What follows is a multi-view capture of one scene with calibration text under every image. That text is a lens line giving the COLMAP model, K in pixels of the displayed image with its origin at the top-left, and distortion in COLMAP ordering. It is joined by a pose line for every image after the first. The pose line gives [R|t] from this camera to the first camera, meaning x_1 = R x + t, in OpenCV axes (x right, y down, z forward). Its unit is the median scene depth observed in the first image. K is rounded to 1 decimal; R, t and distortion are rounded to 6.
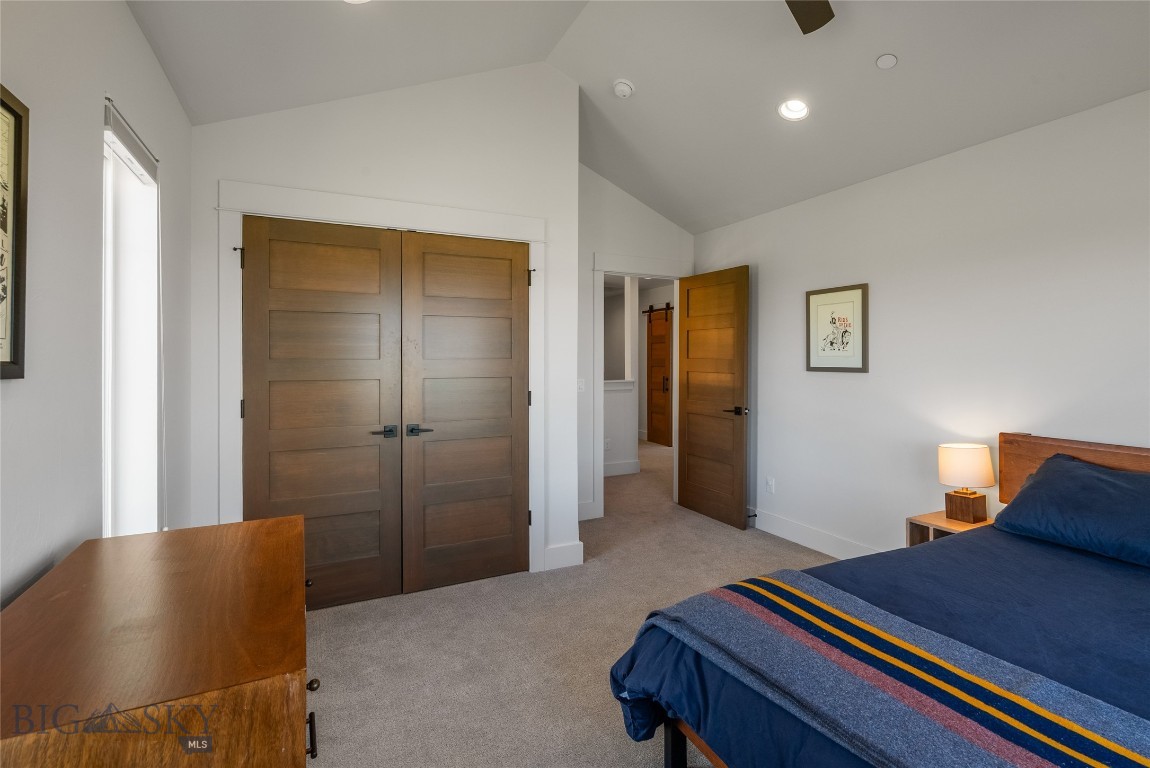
lens RADIAL K [[526.3, 0, 571.3], [0, 526.3, 366.6], [0, 0, 1]] dist [-0.002881, 0.000062]
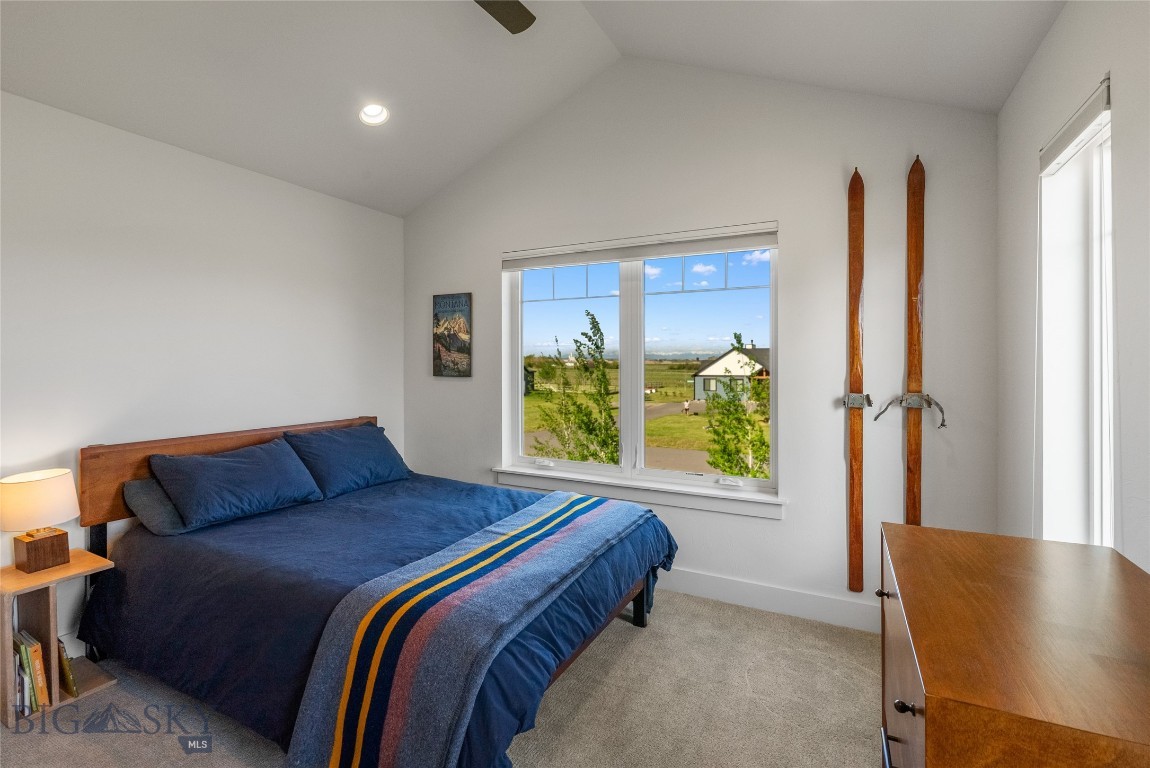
lens RADIAL K [[526.3, 0, 571.3], [0, 526.3, 366.6], [0, 0, 1]] dist [-0.002881, 0.000062]
pose [[-0.595227, -0.003378, 0.803550, -0.442566], [0.012015, 0.999842, 0.013103, -0.016919], [-0.803468, 0.017454, -0.595092, 0.976263]]
